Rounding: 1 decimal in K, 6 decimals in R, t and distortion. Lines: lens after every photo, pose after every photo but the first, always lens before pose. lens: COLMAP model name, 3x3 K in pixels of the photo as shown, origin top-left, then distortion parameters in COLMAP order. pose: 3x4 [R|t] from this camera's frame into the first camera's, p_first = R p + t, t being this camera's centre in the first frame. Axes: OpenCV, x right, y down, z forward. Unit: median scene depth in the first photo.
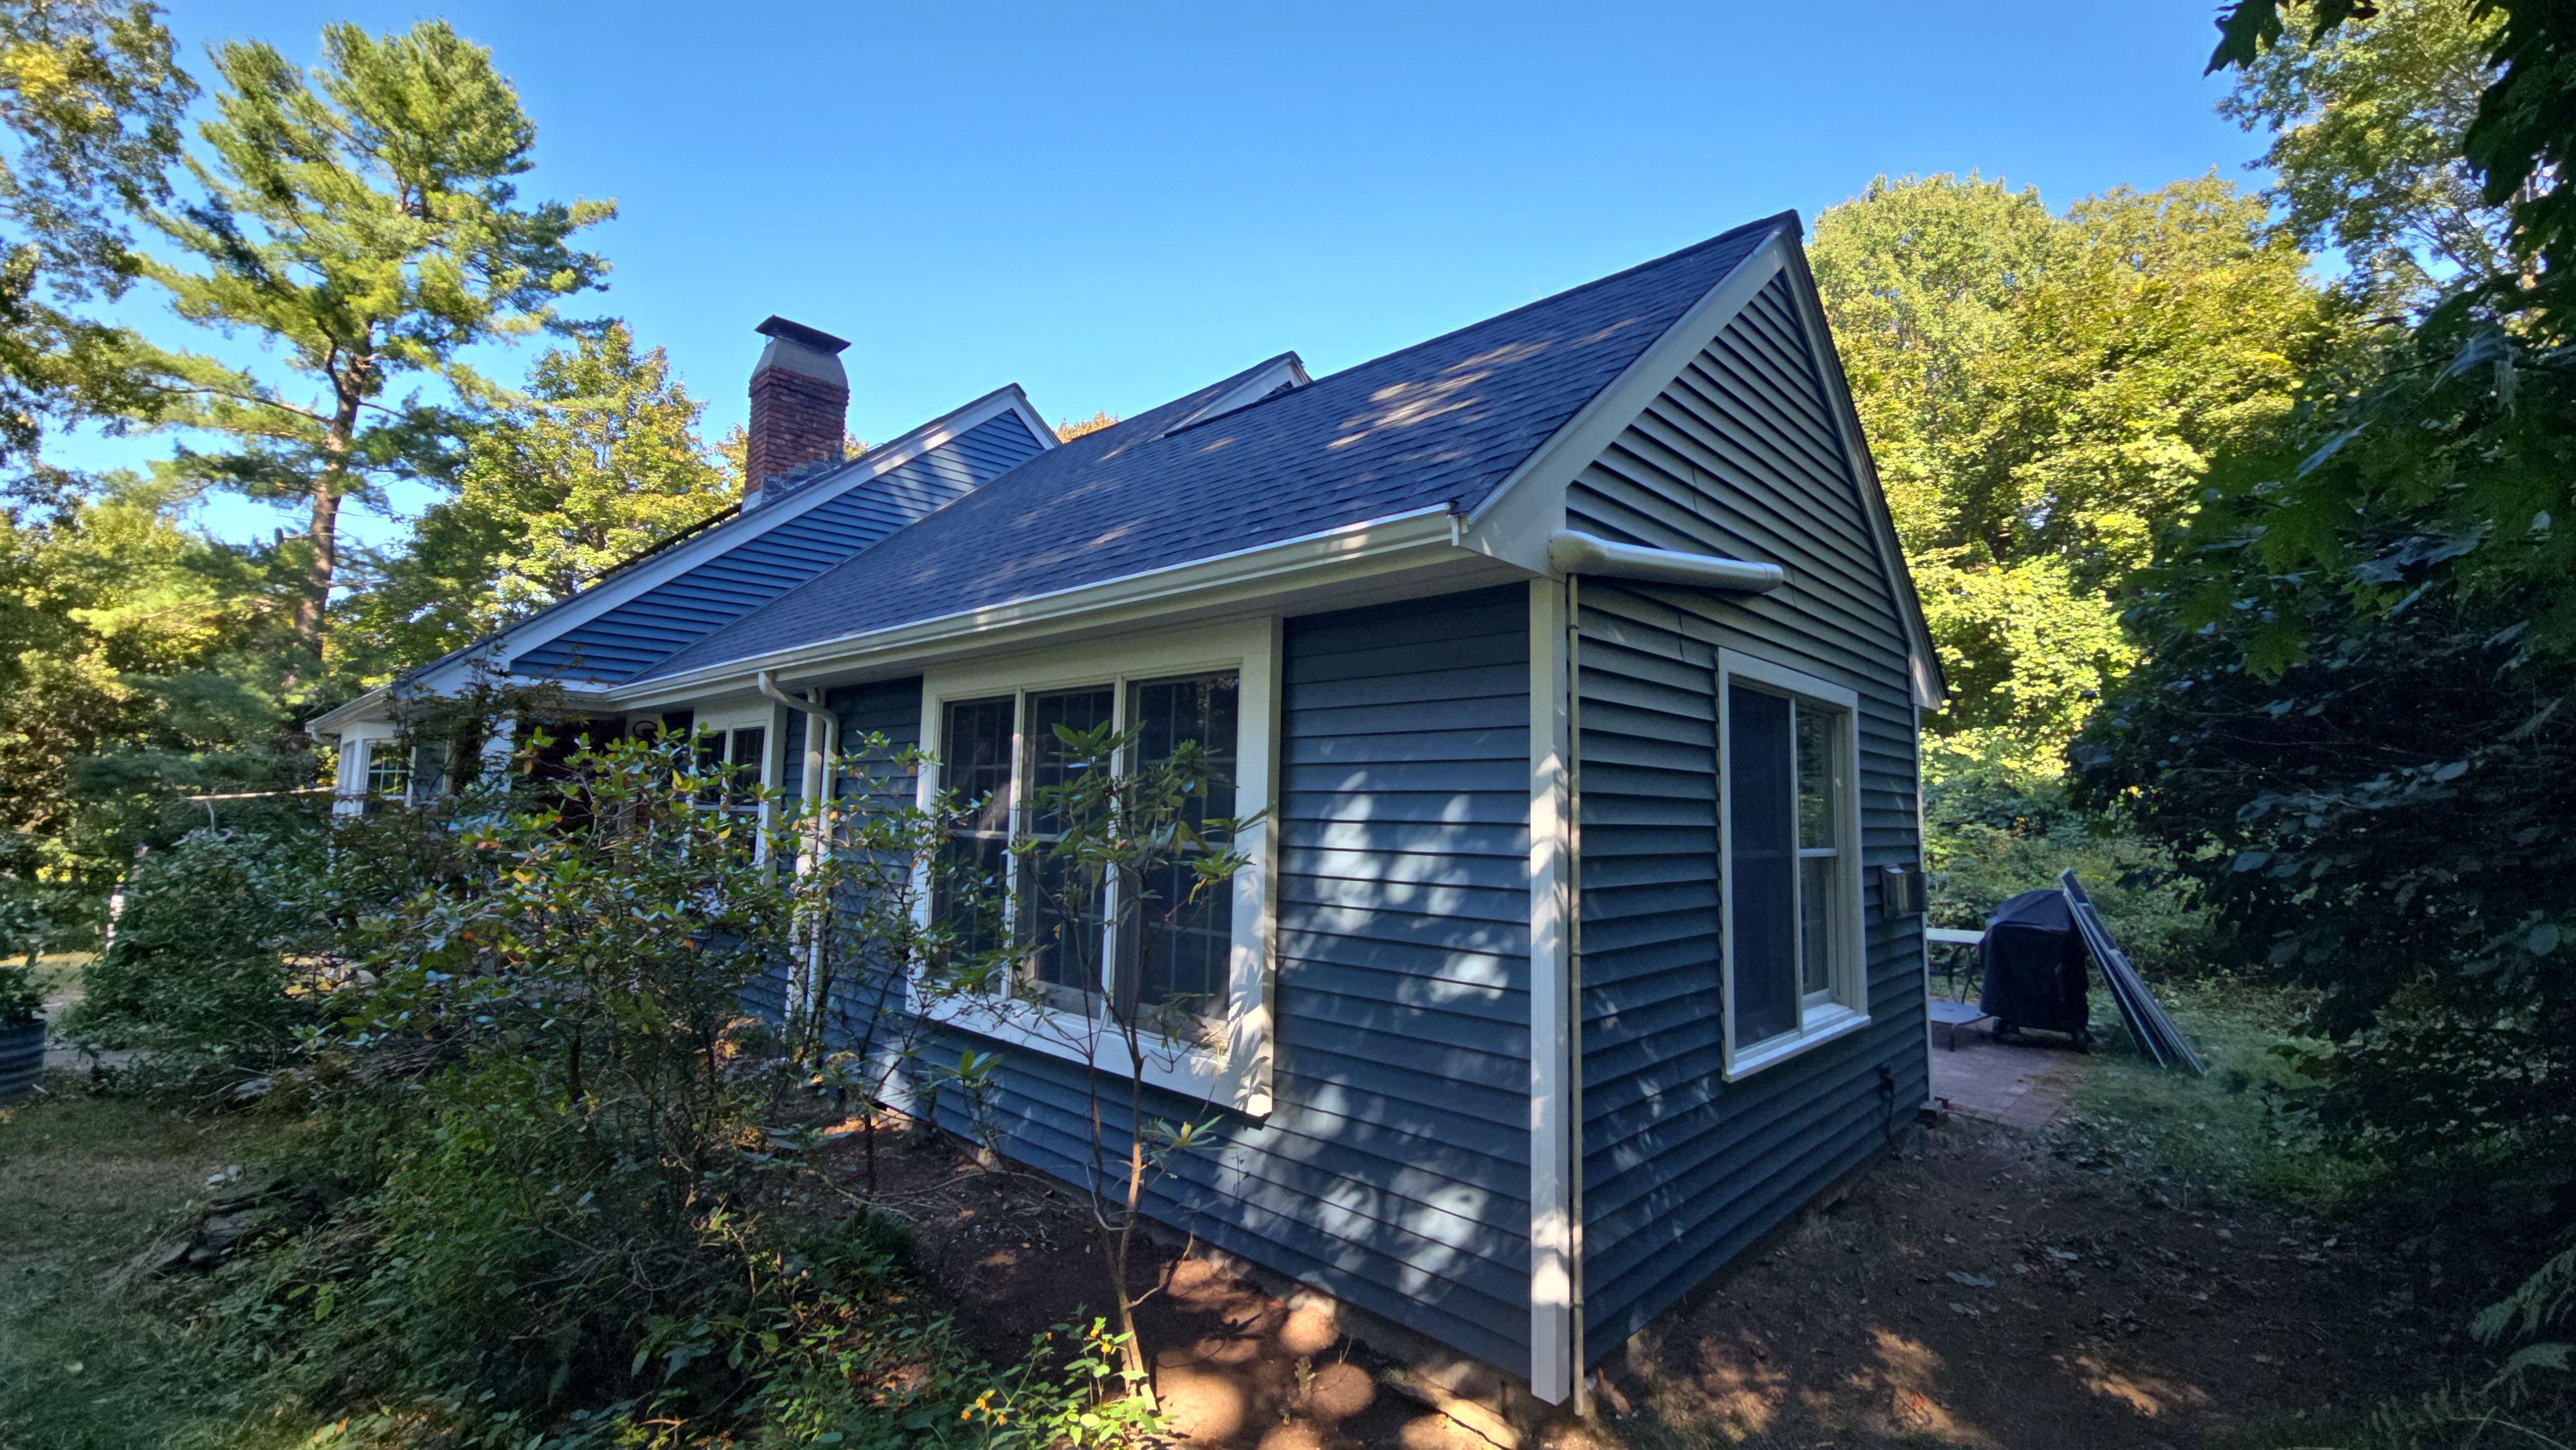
lens RADIAL K [[1071.4, 0, 1288.0], [0, 1071.4, 725.0], [0, 0, 1]] dist [-0.000168, -0.000182]
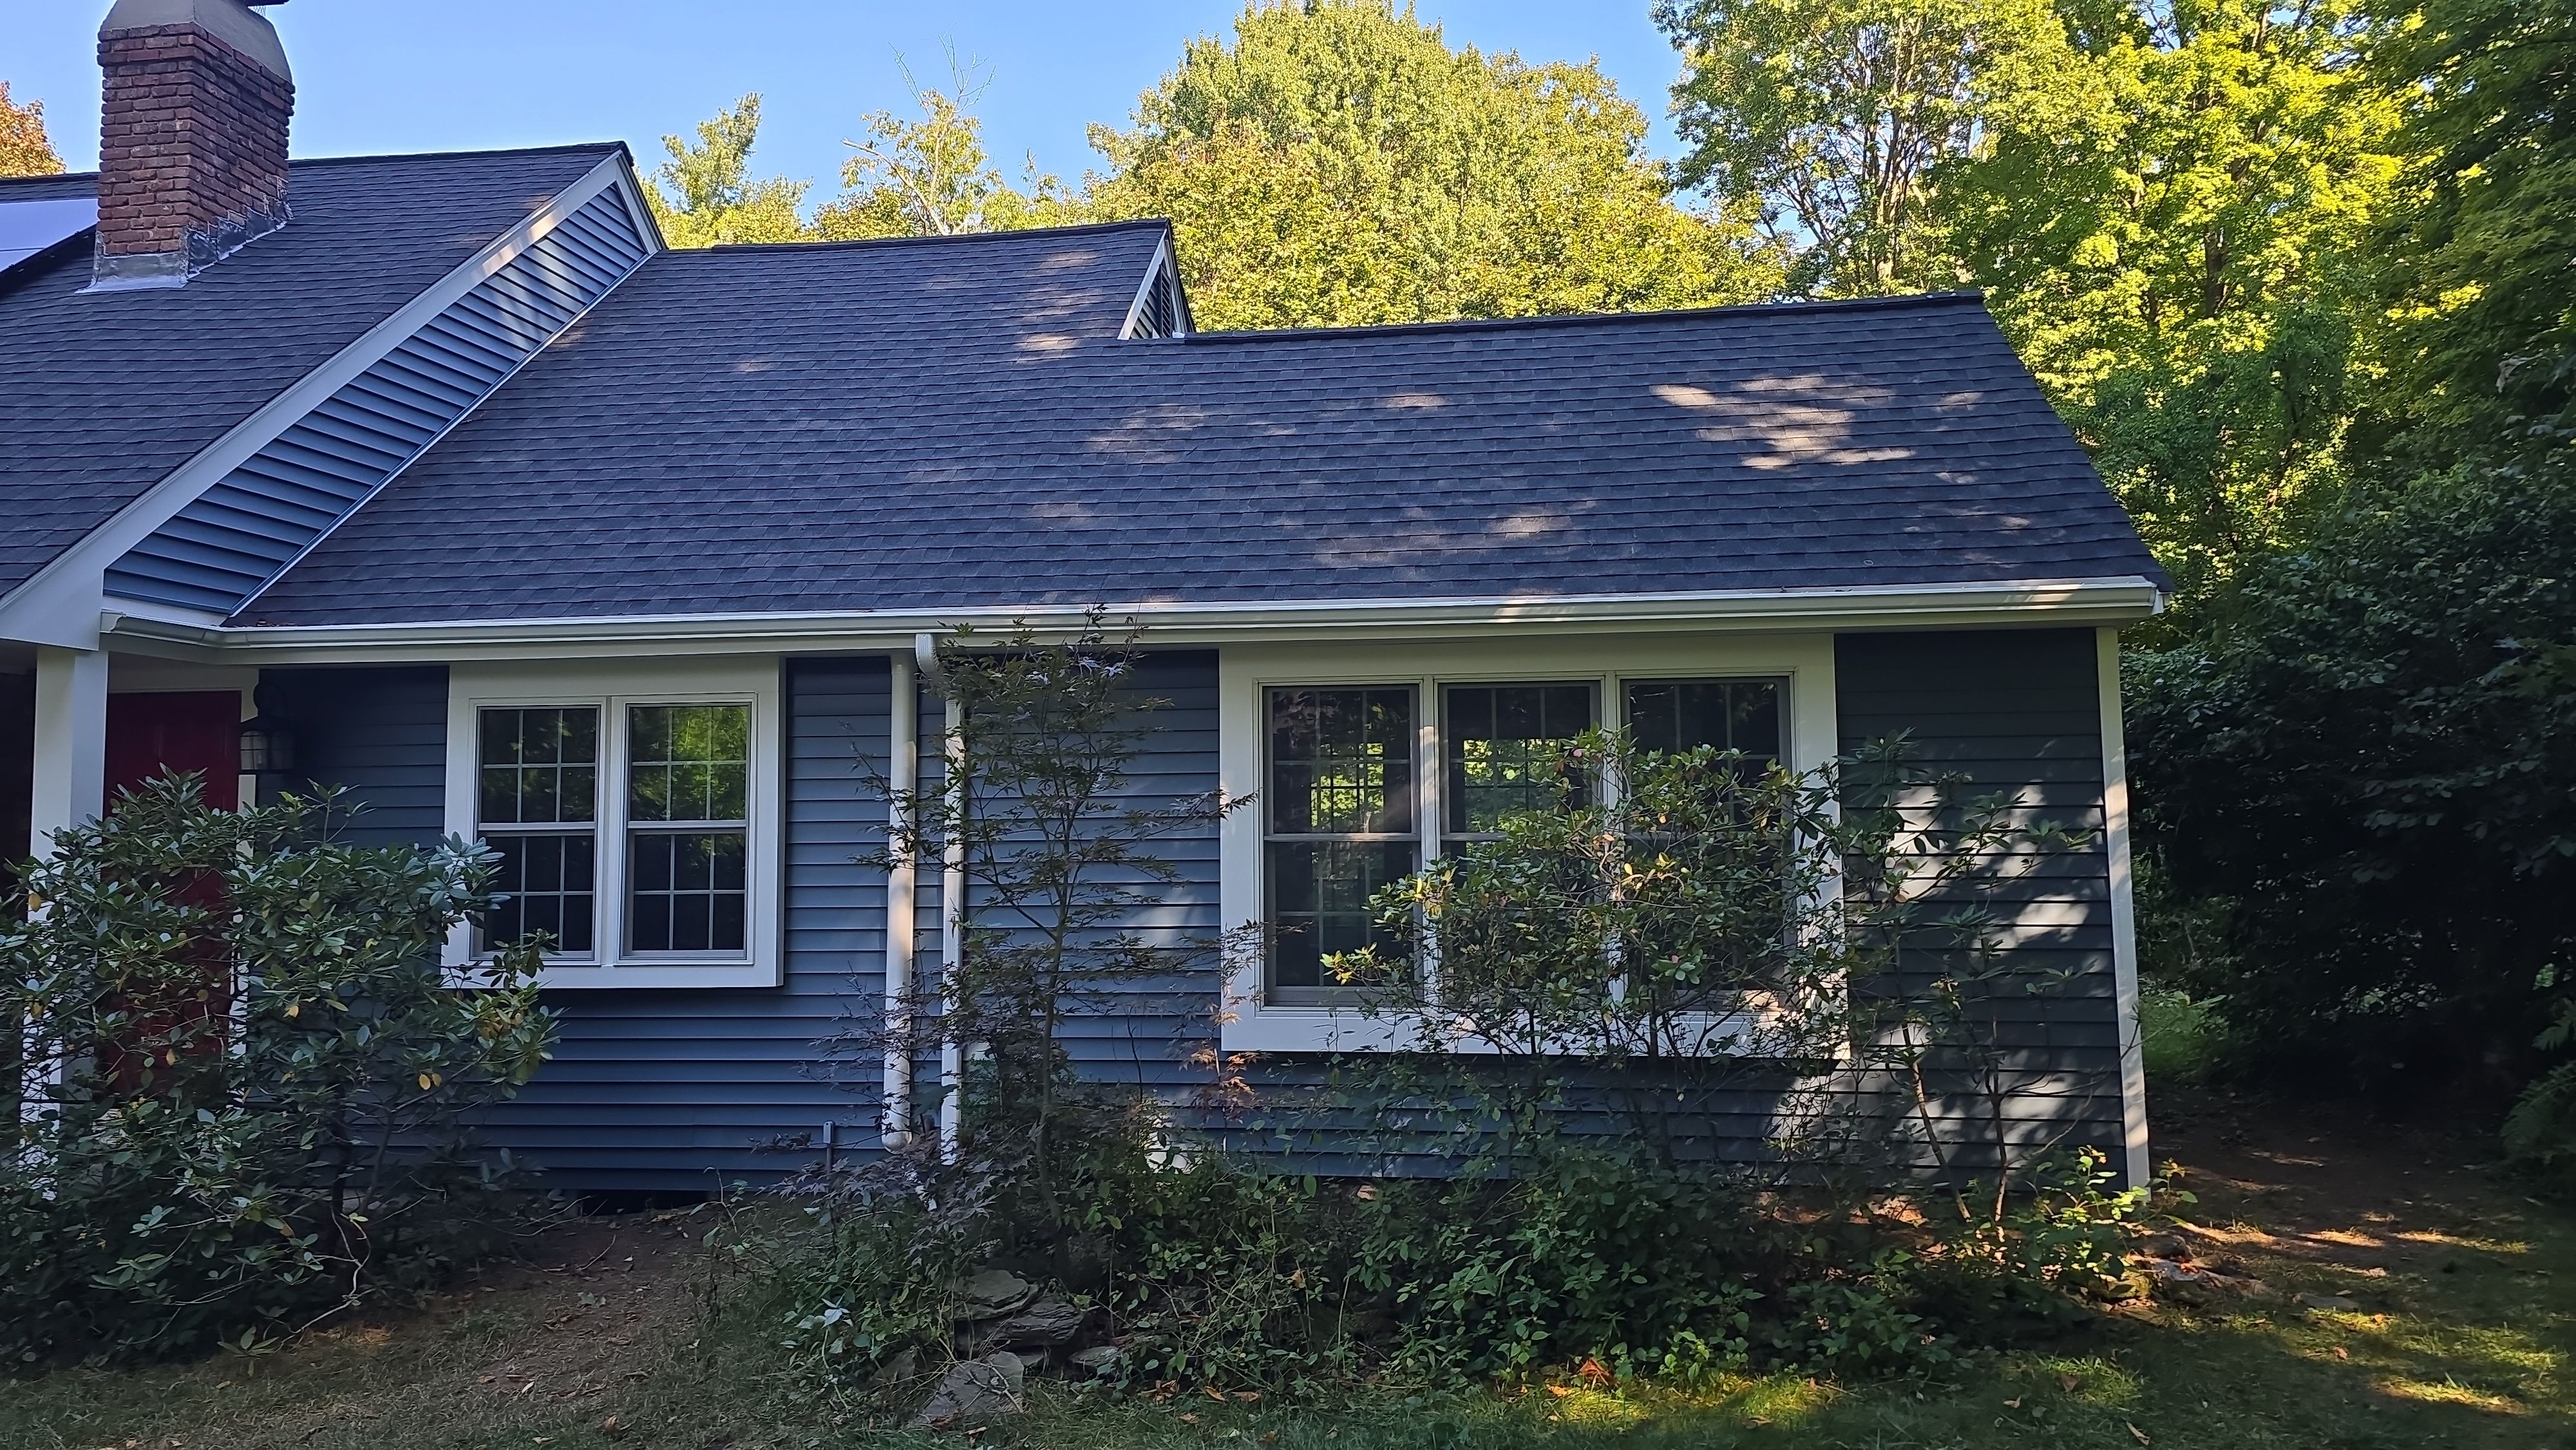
lens RADIAL K [[1745.6, 0, 1296.5], [0, 1745.6, 714.2], [0, 0, 1]] dist [0.097550, -0.110256]
pose [[0.811694, 0.015707, 0.583871, -1.246511], [-0.025195, 0.999649, 0.008134, -0.012753], [-0.583539, -0.021313, 0.811805, -0.169168]]
